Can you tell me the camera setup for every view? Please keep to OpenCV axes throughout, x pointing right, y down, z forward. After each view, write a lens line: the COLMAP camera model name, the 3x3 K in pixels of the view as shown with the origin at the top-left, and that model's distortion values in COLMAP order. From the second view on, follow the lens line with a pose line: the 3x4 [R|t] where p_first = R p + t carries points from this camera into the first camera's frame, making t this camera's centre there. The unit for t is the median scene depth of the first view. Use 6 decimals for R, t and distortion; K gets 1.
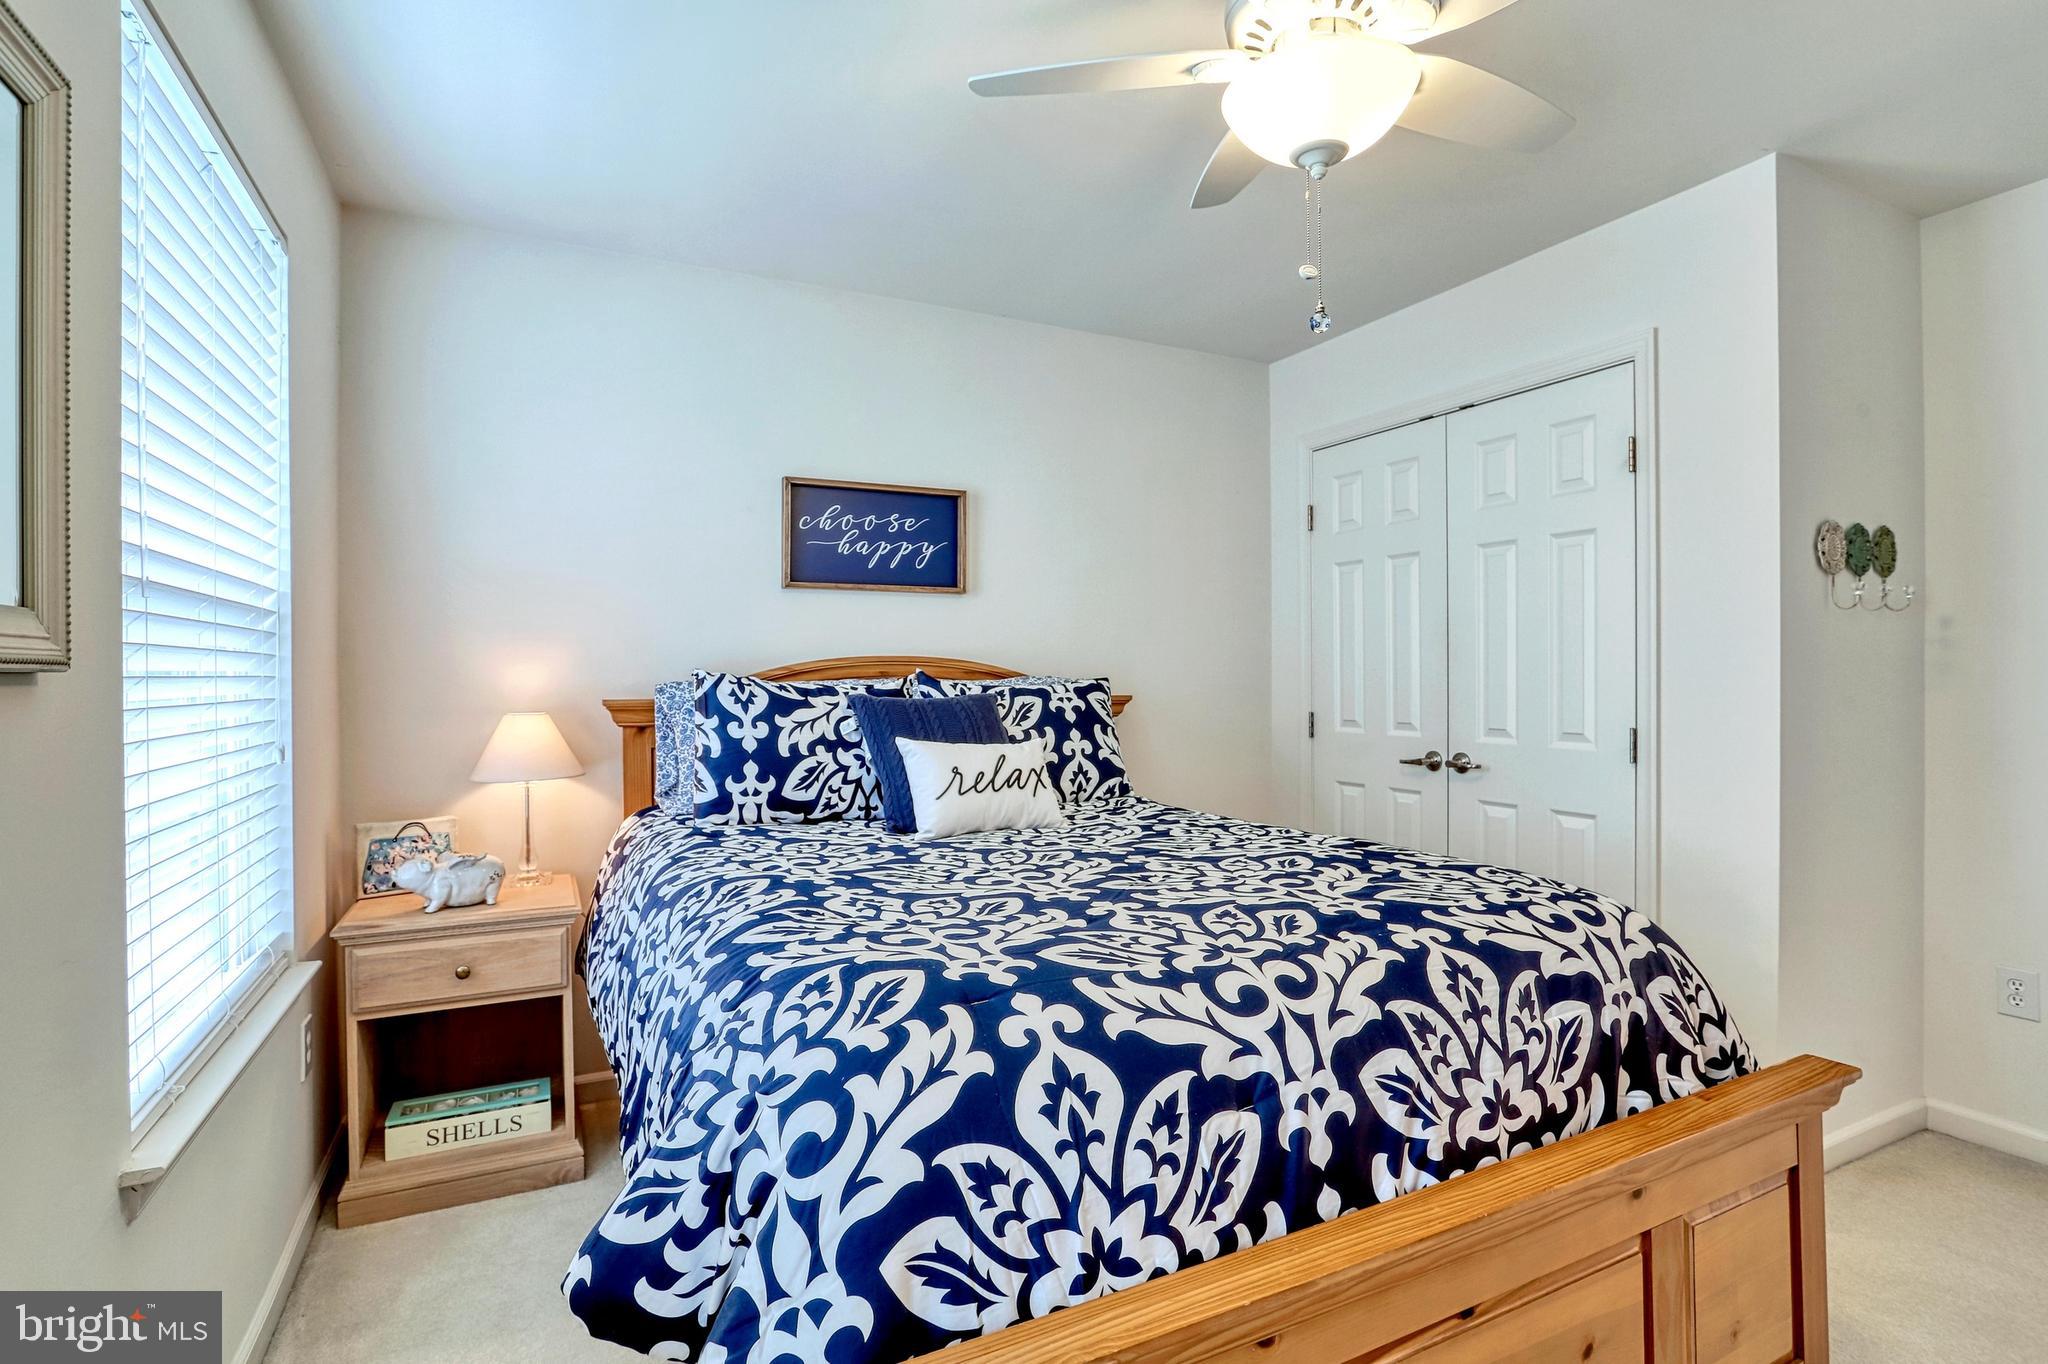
lens RADIAL K [[989.4, 0, 1036.1], [0, 989.4, 682.8], [0, 0, 1]] dist [-0.041636, 0.000604]
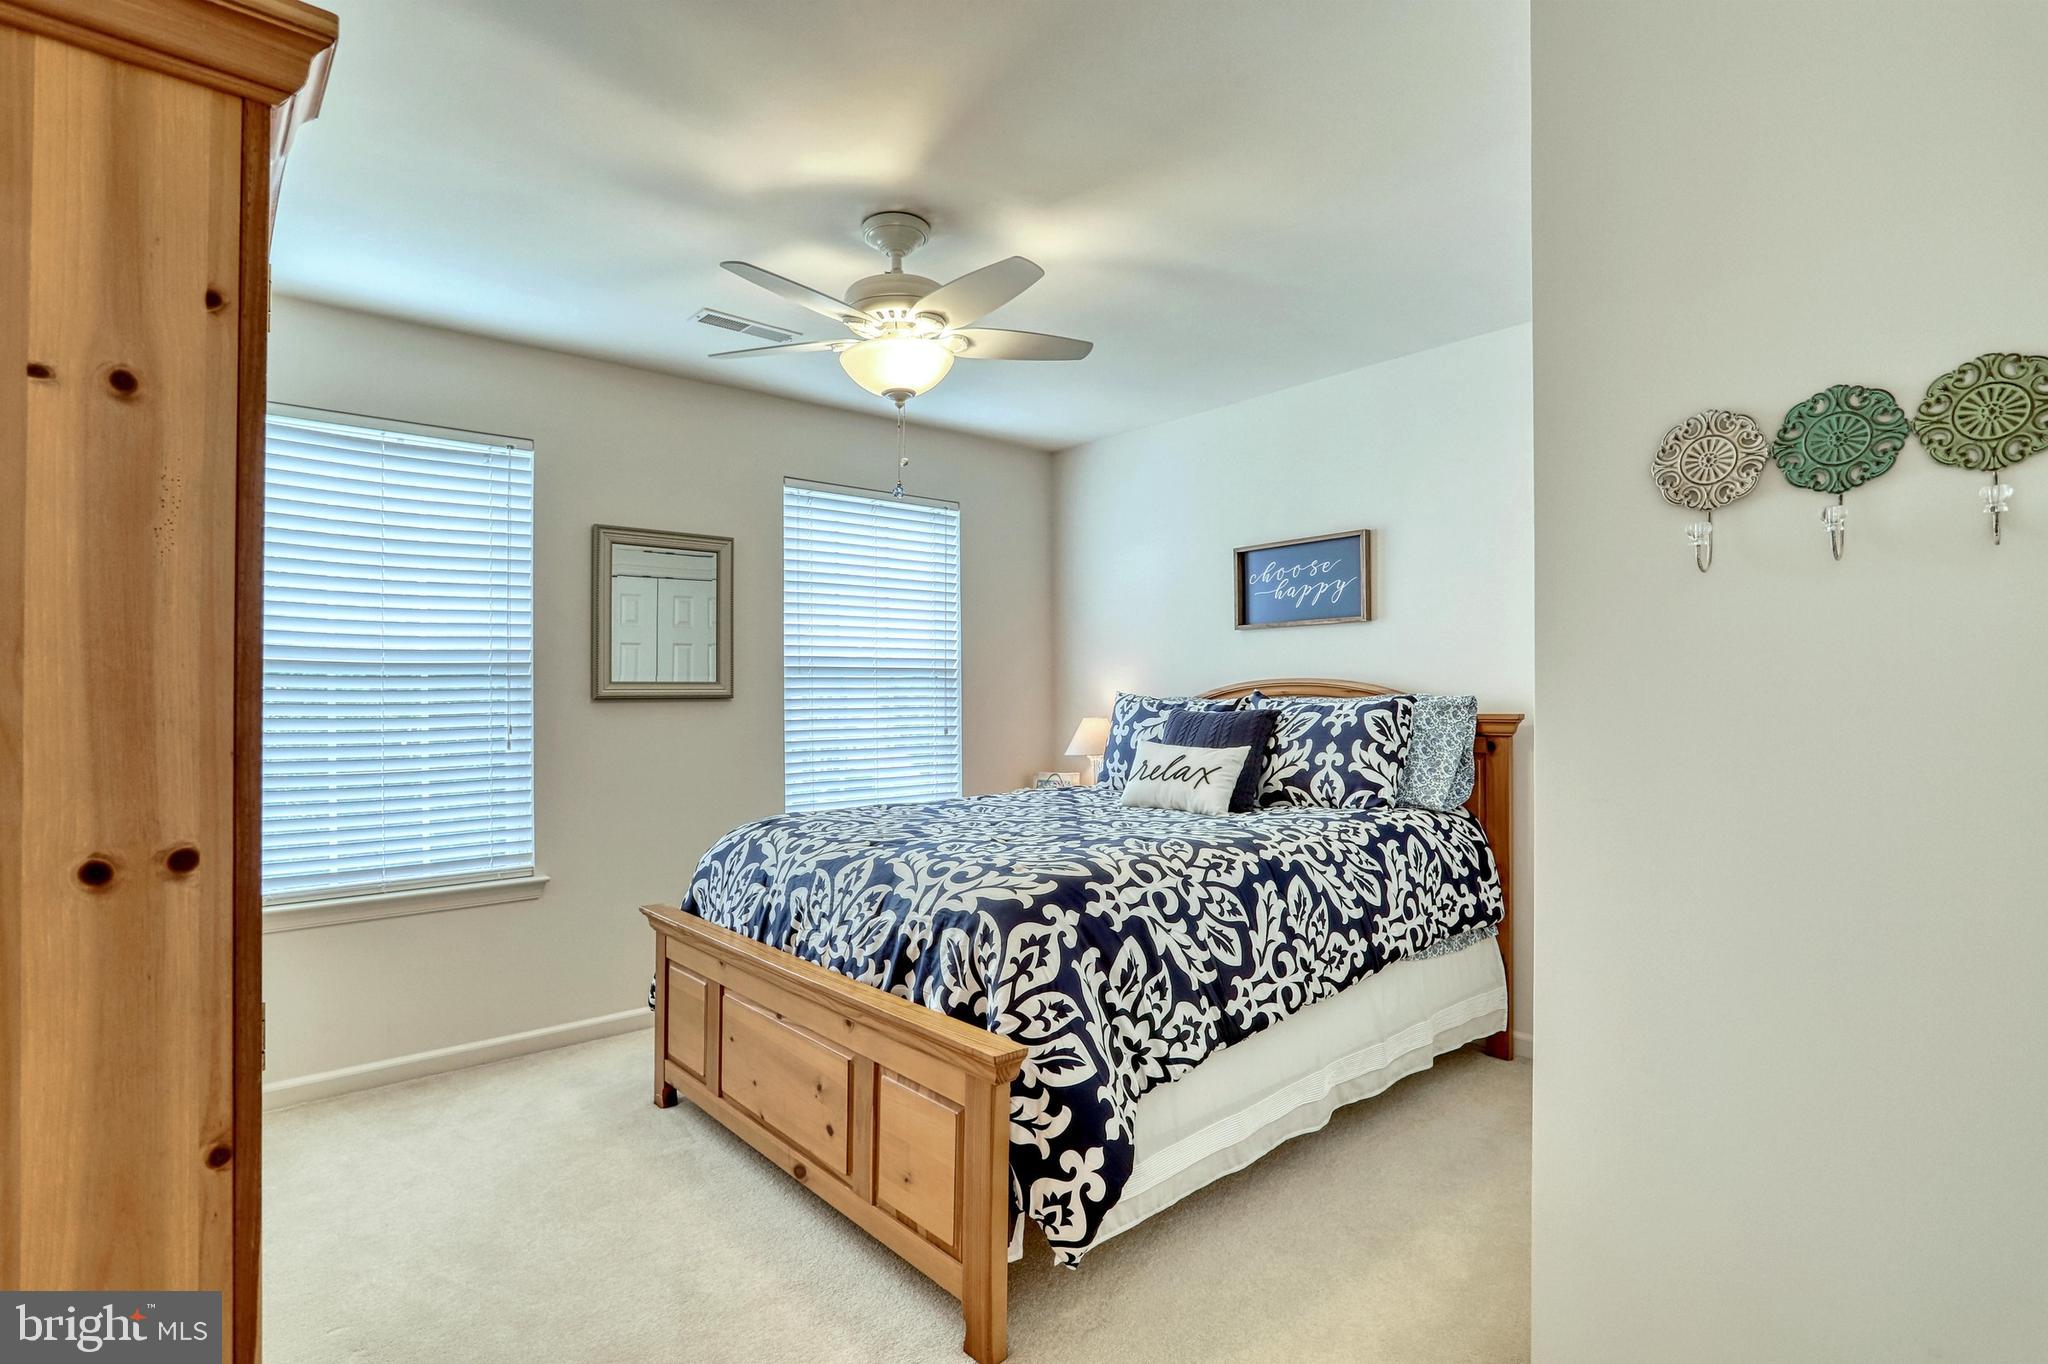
lens RADIAL K [[989.4, 0, 1036.1], [0, 989.4, 682.8], [0, 0, 1]] dist [-0.041636, 0.000604]
pose [[0.258713, -0.012202, -0.965877, 1.219848], [0.003938, 0.999925, -0.011577, -0.010670], [0.965946, -0.000808, 0.258741, 0.465766]]
